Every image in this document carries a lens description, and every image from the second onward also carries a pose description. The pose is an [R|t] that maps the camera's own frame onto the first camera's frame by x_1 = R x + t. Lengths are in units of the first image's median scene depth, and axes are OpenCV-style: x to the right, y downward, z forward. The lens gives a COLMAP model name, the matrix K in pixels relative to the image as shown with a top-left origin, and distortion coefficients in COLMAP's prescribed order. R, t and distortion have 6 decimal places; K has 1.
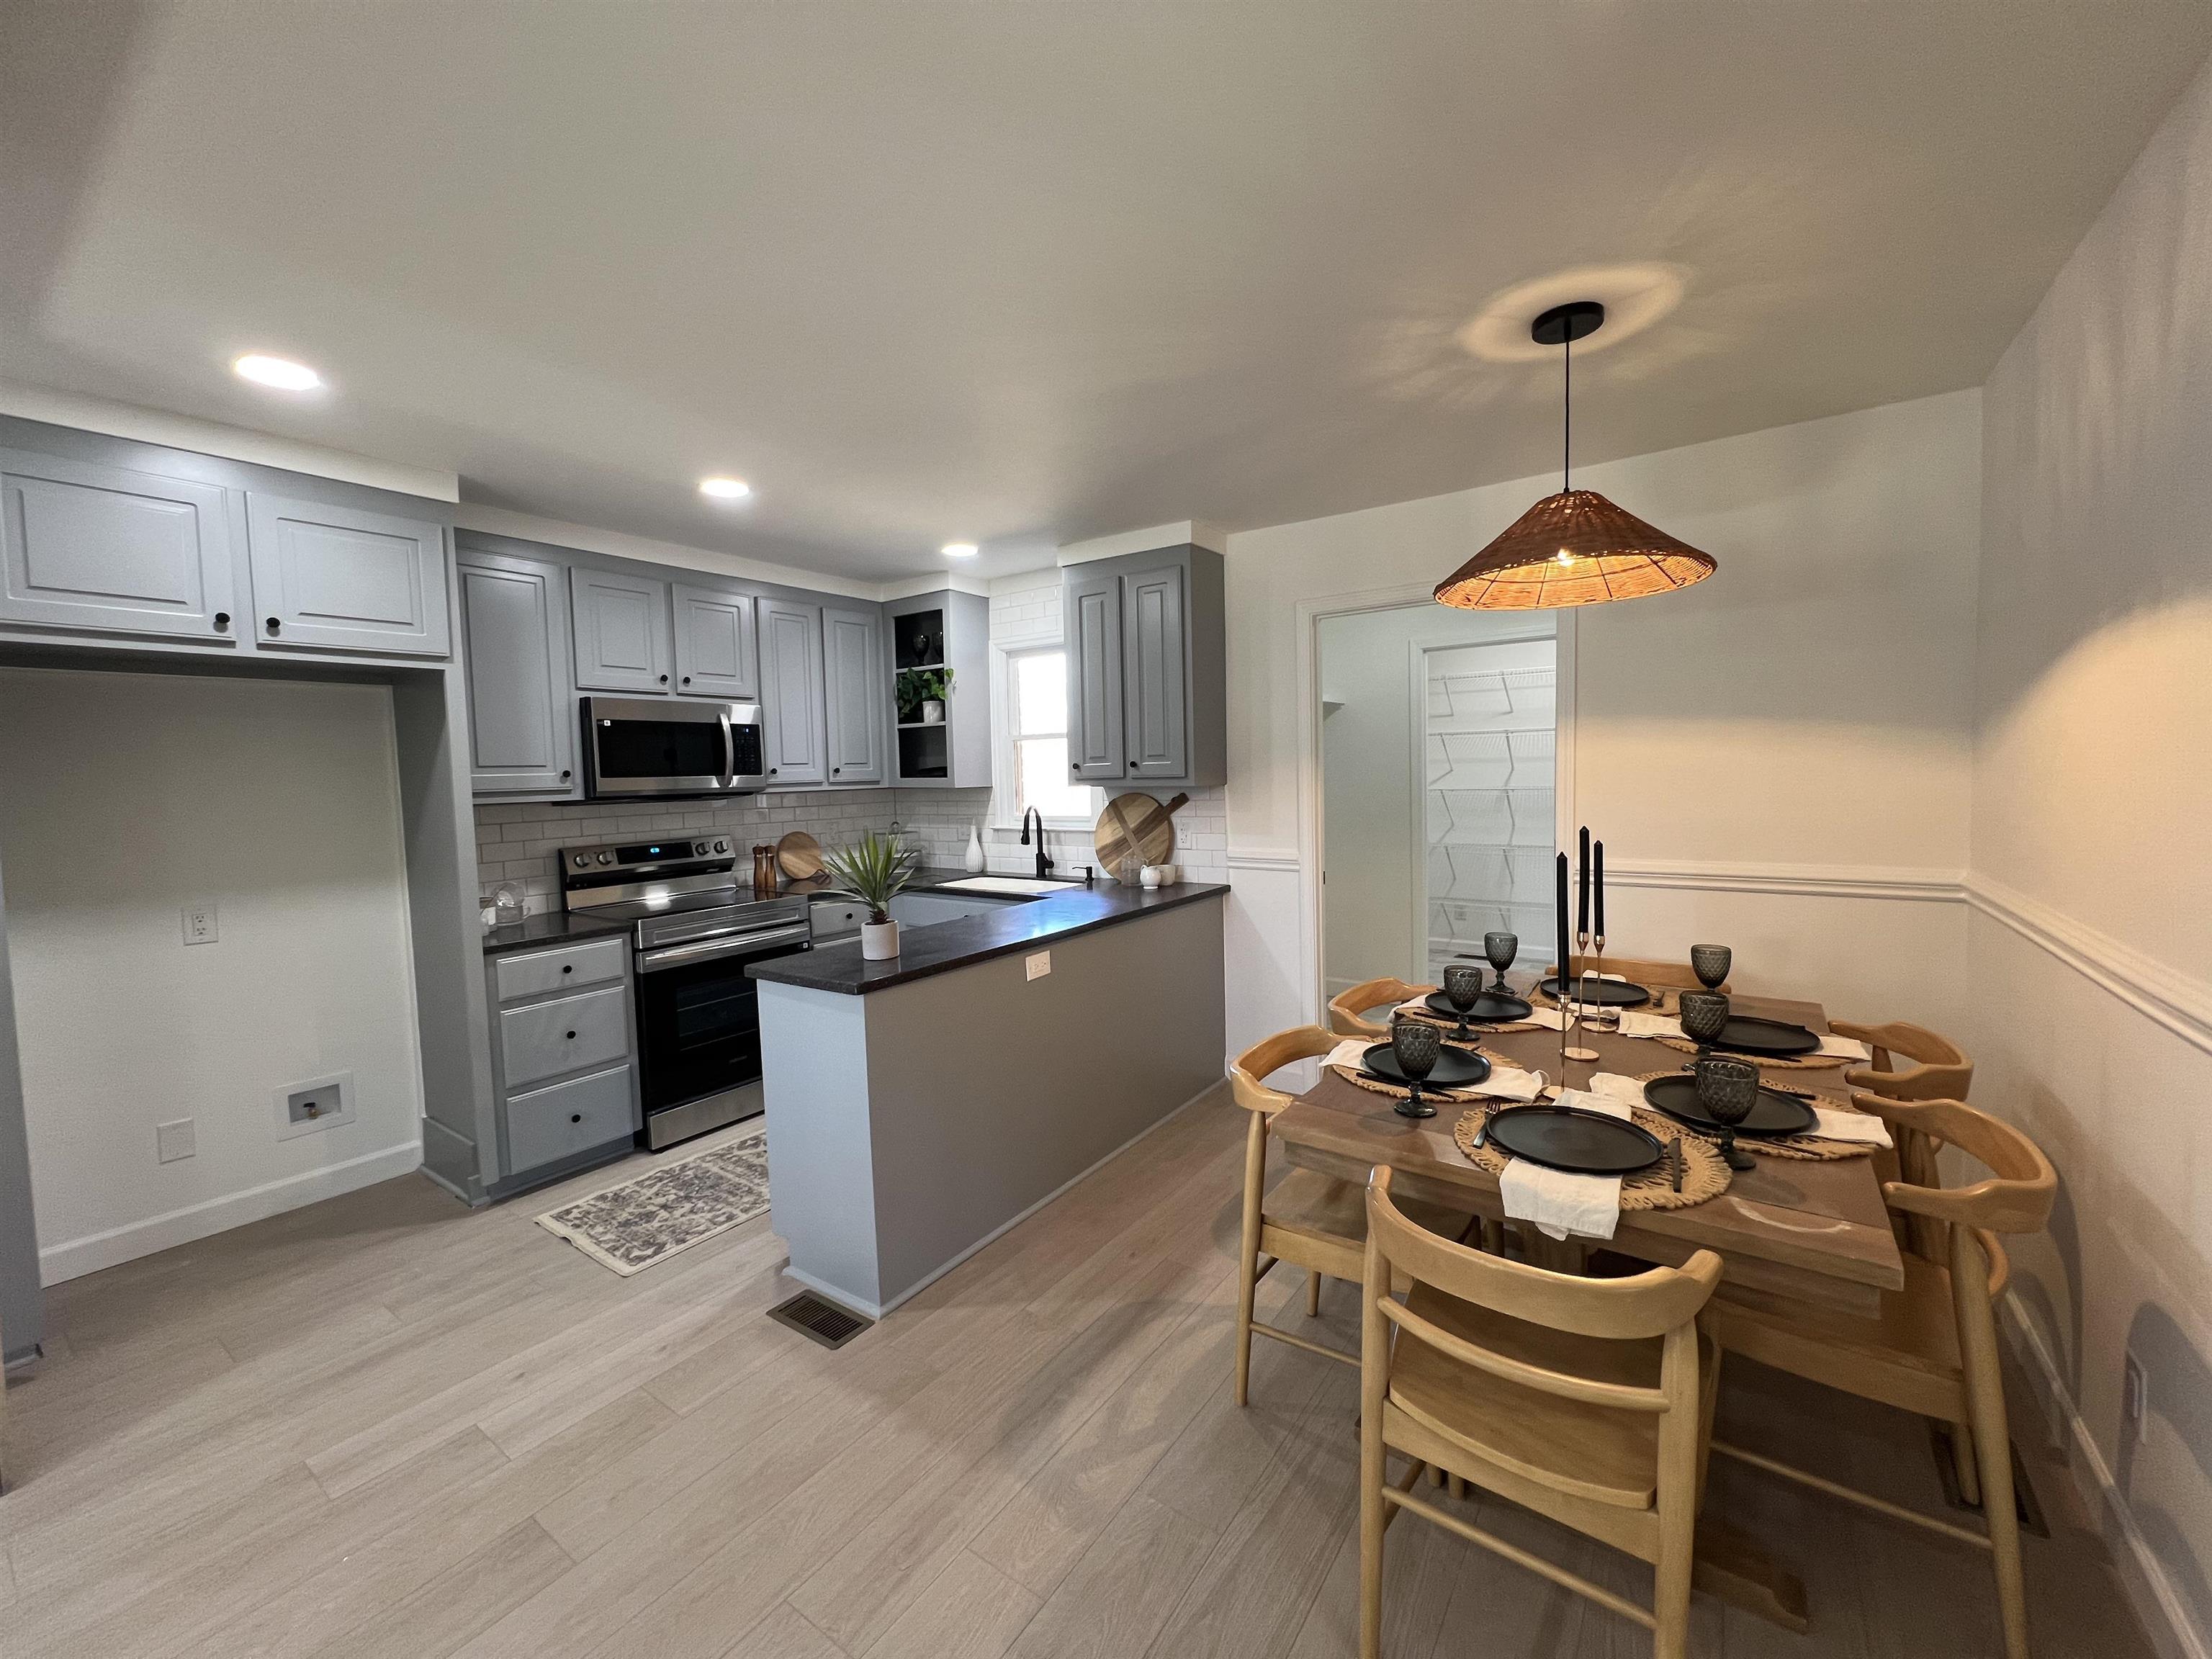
lens RADIAL K [[886.2, 0, 1101.1], [0, 886.2, 820.9], [0, 0, 1]] dist [-0.000560, 0.000228]
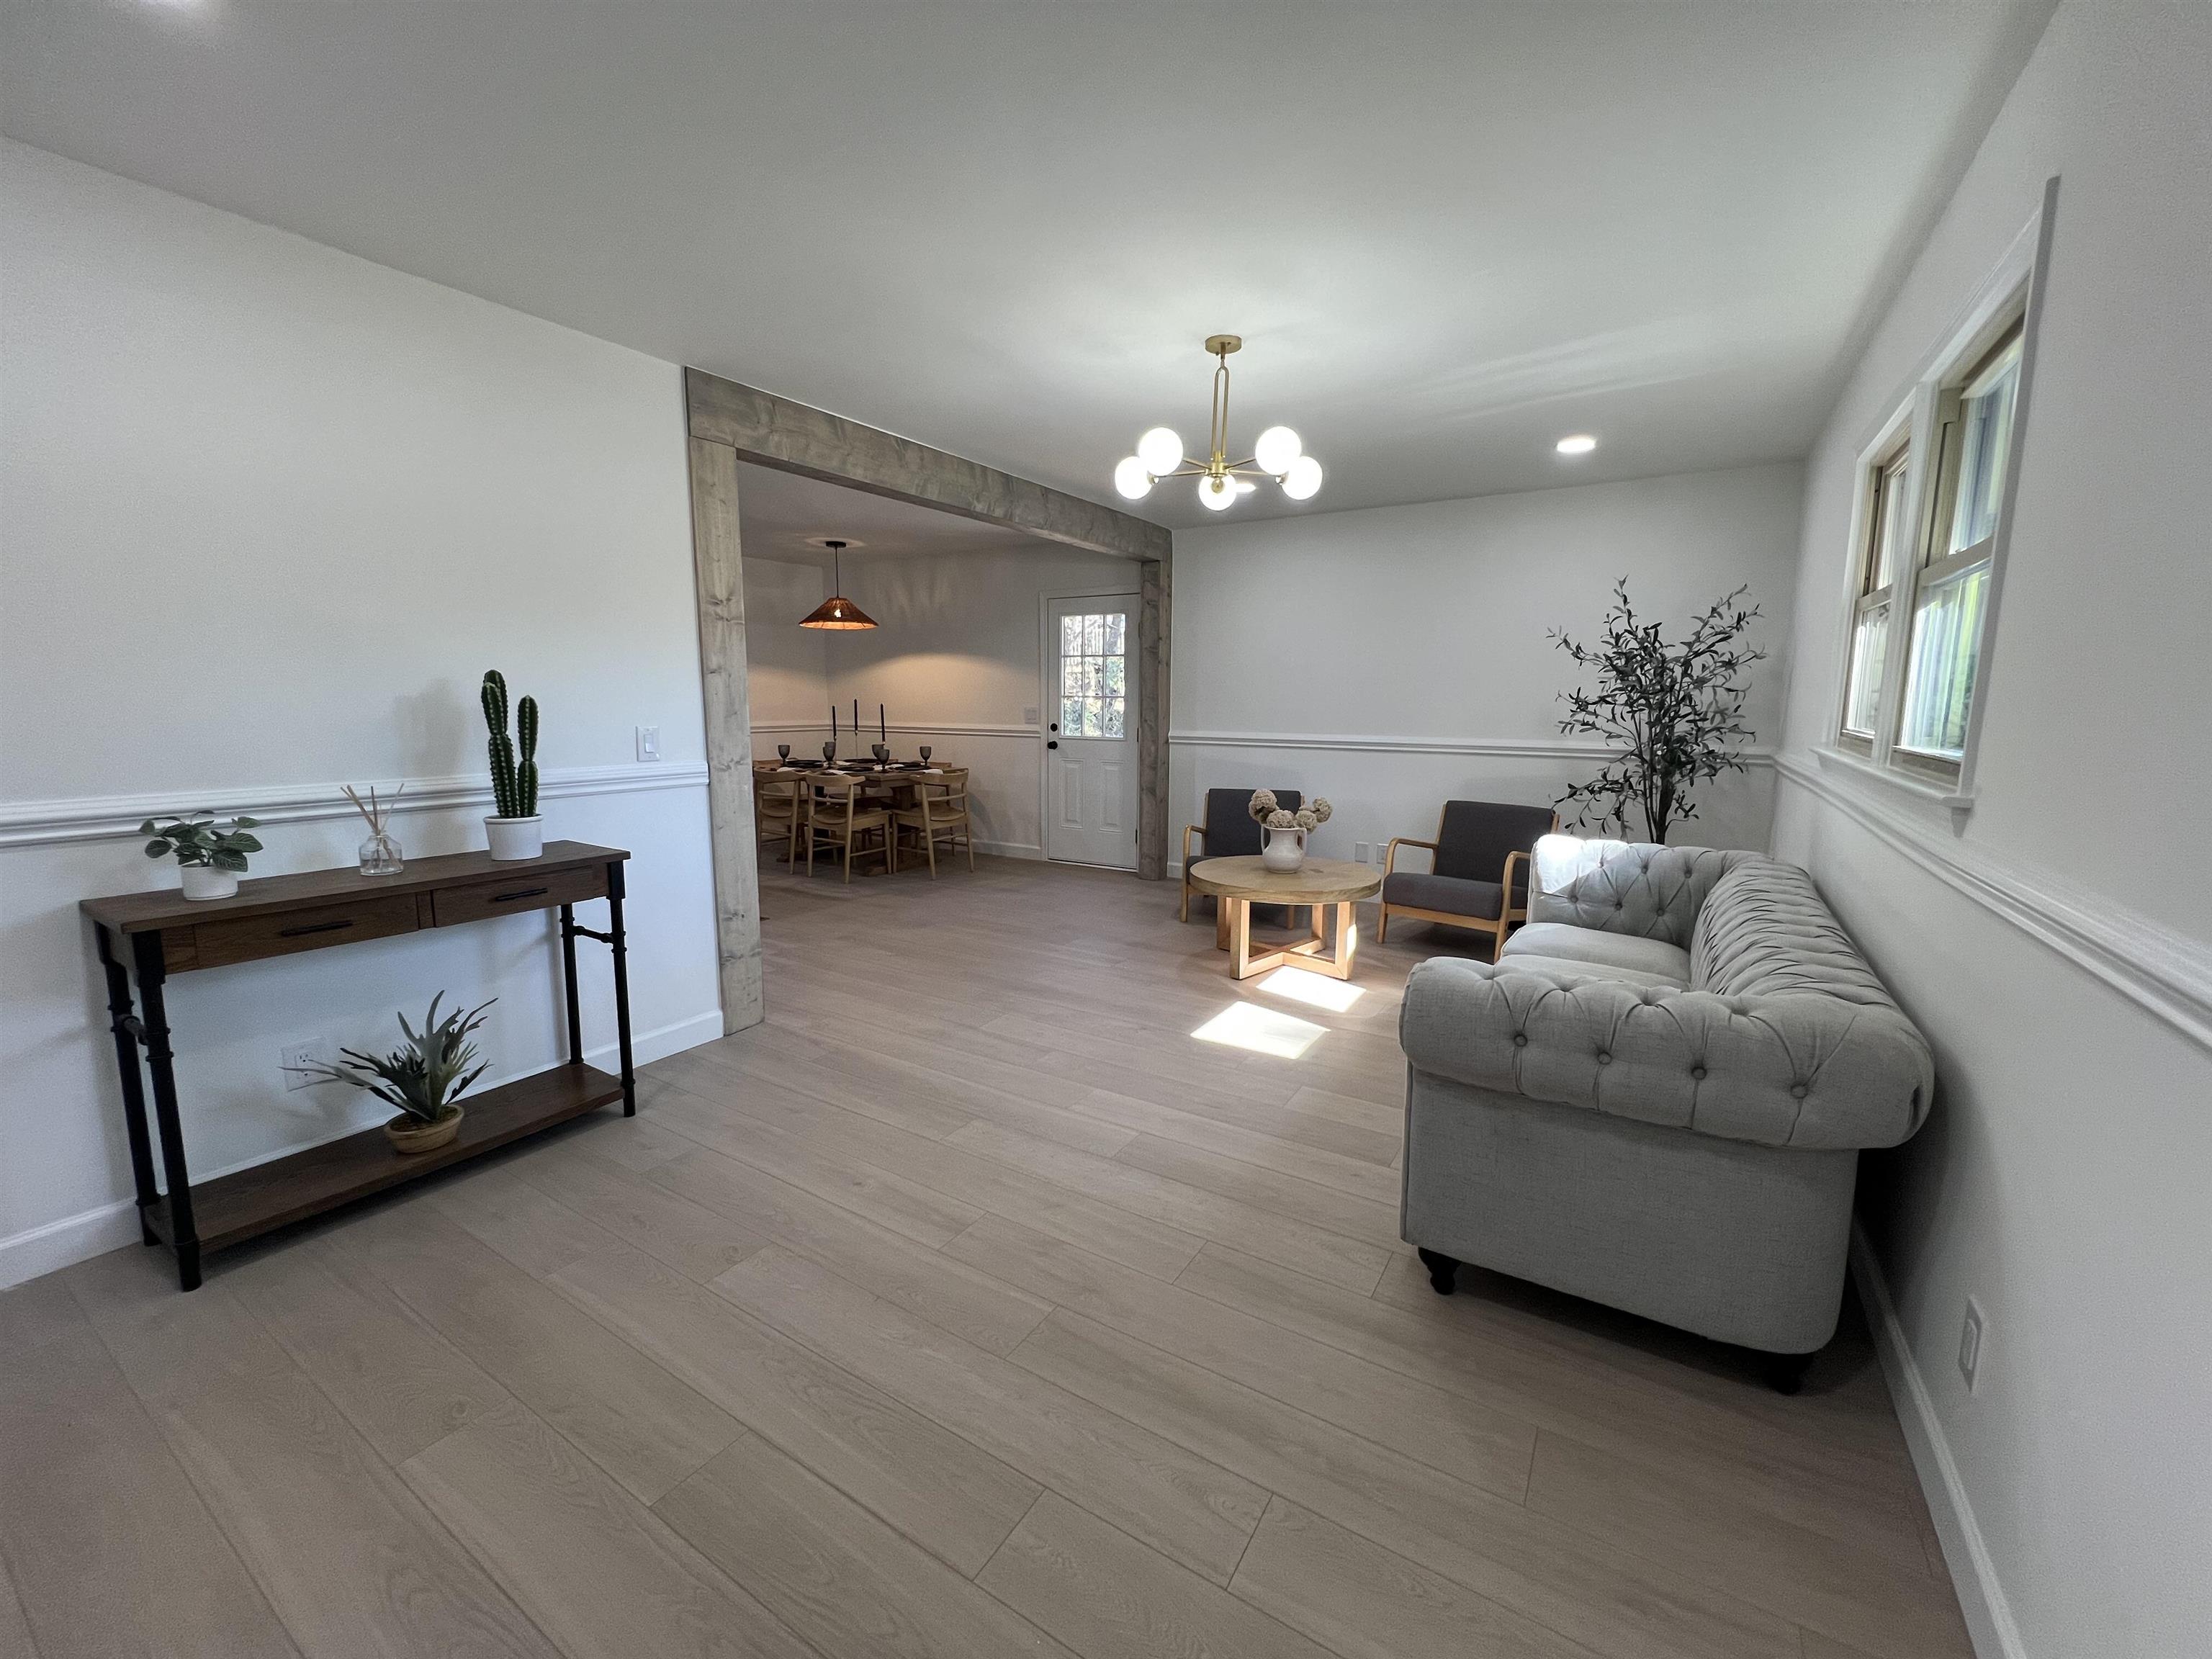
lens RADIAL K [[886.2, 0, 1101.1], [0, 886.2, 820.9], [0, 0, 1]] dist [-0.000560, 0.000228]
pose [[-0.051540, -0.113027, 0.992254, -1.494015], [0.056850, 0.991632, 0.115909, 0.065465], [-0.997052, 0.062383, -0.044683, 0.119512]]
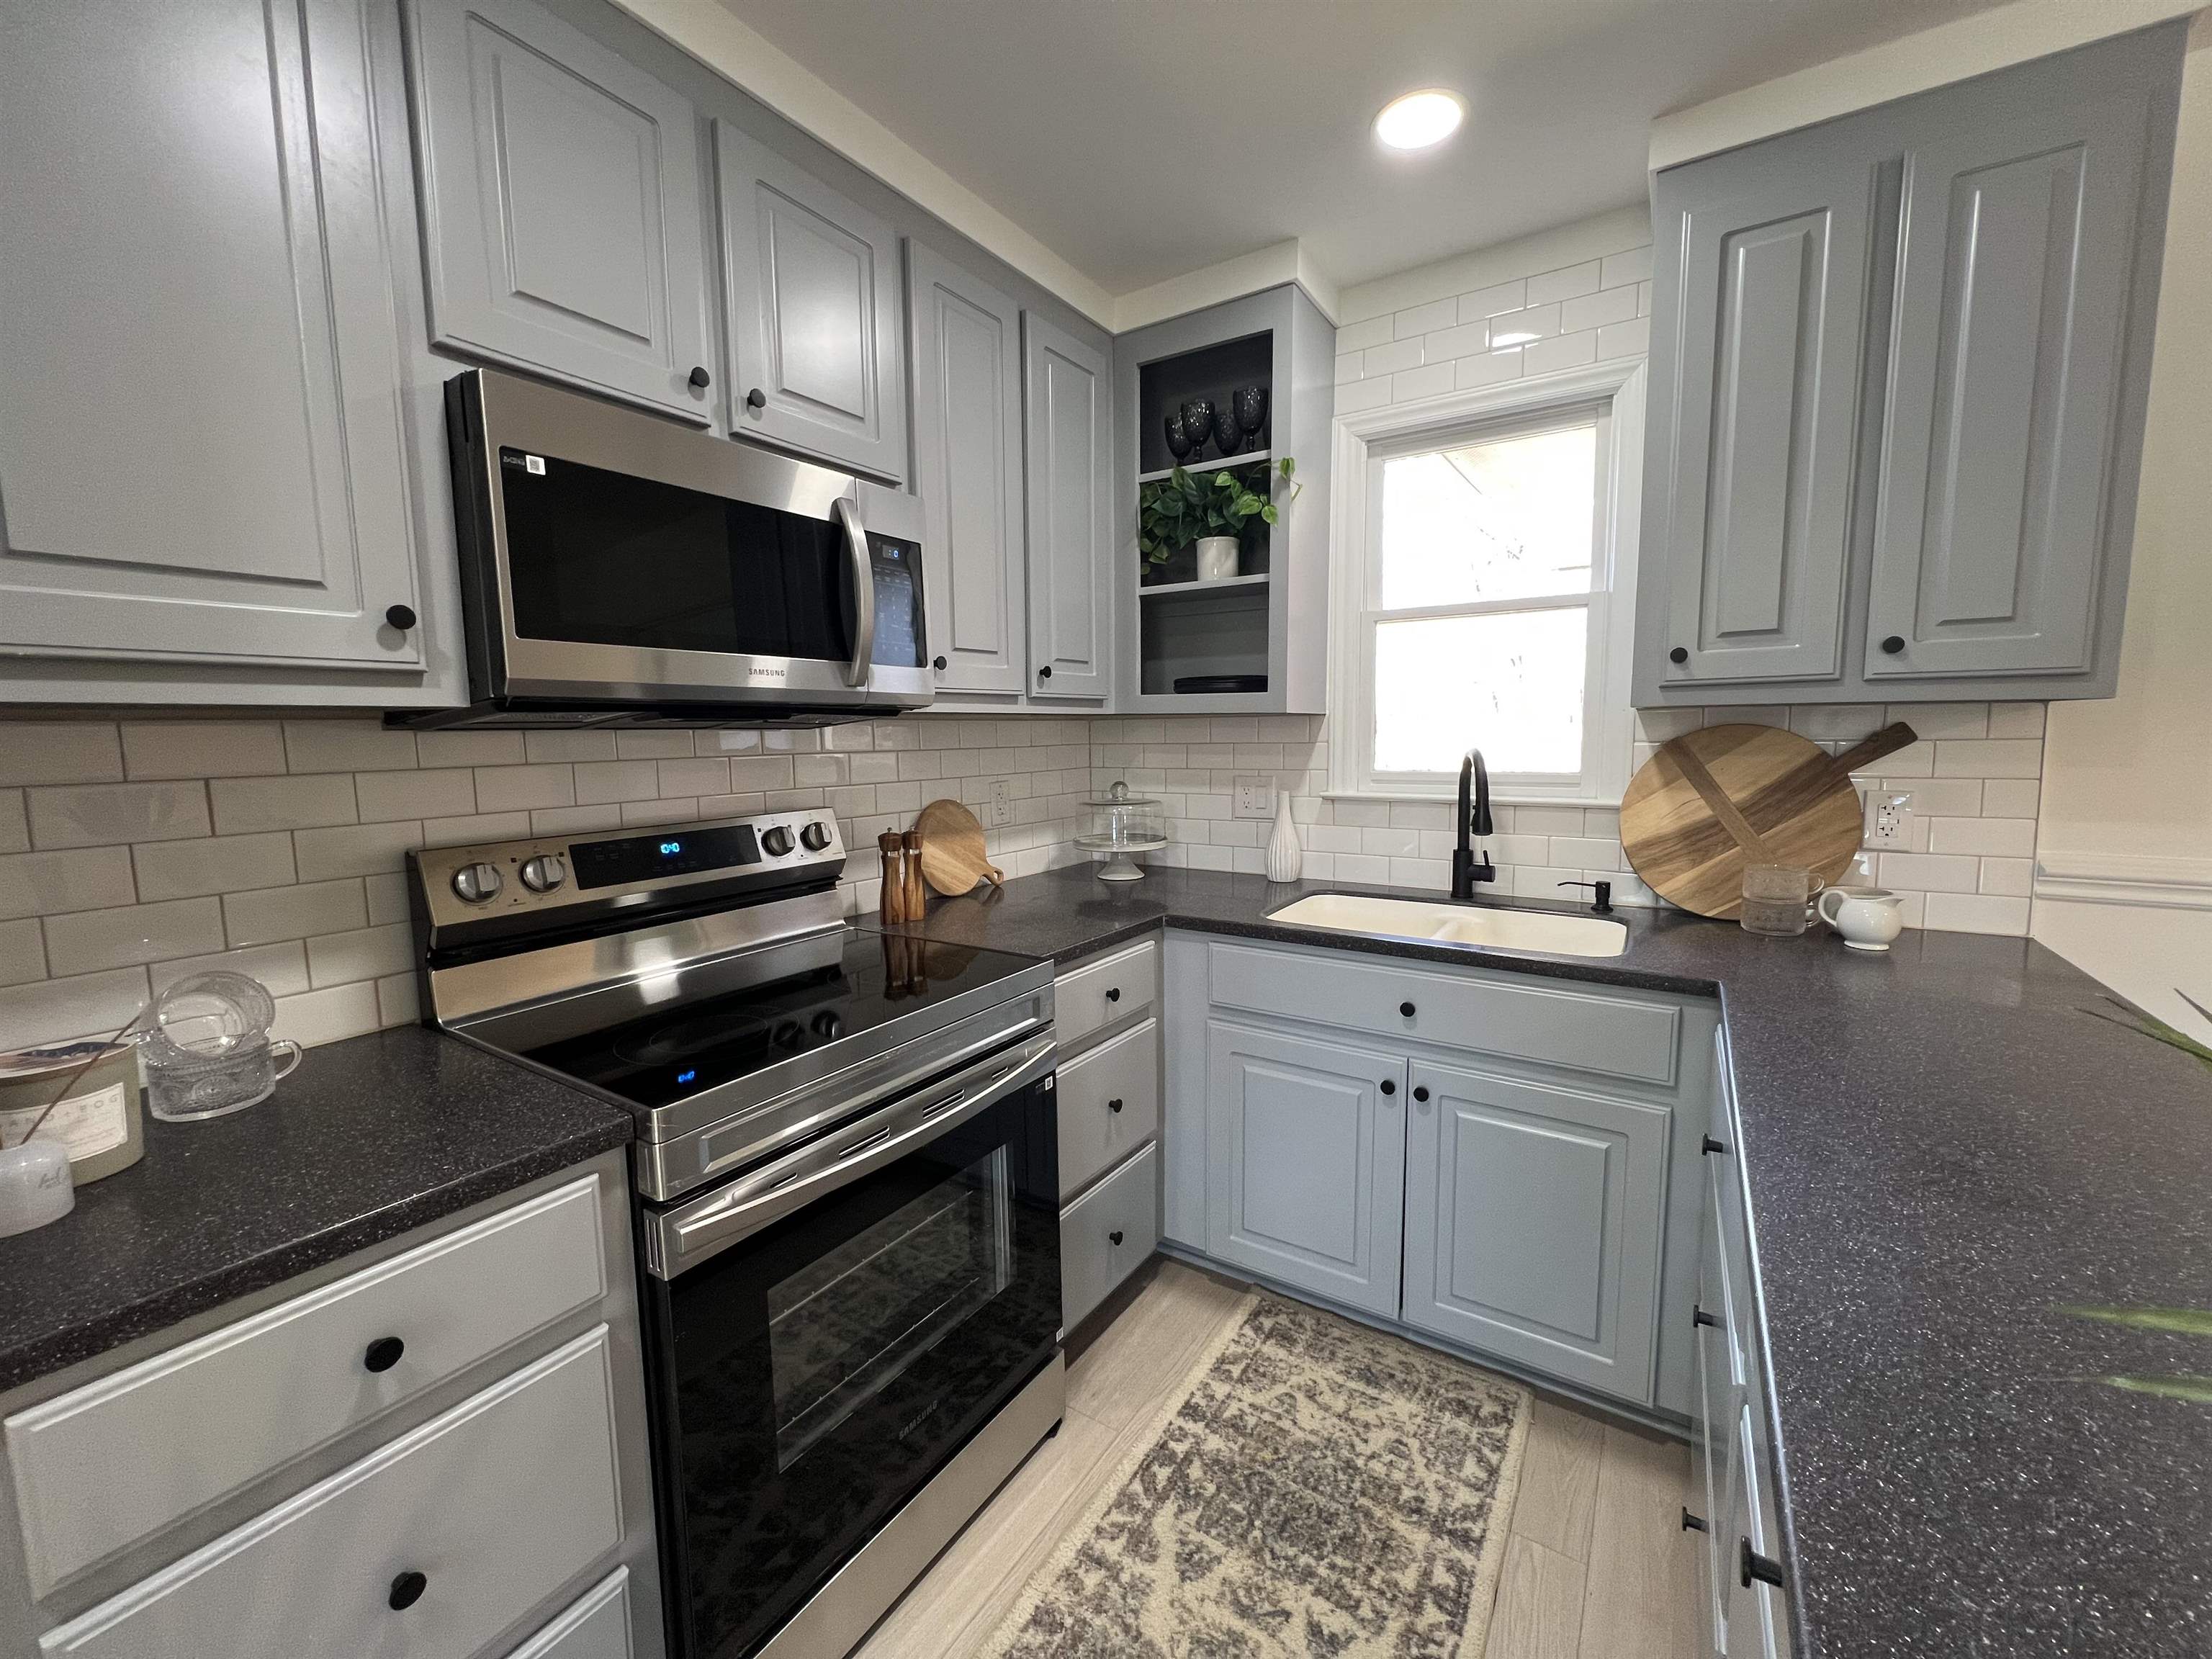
lens RADIAL K [[886.2, 0, 1101.1], [0, 886.2, 820.9], [0, 0, 1]] dist [-0.000560, 0.000228]
pose [[0.999238, 0.008061, 0.038201, -0.325544], [-0.009815, 0.998895, 0.045953, 0.000591], [-0.037788, -0.046293, 0.998213, 0.595434]]
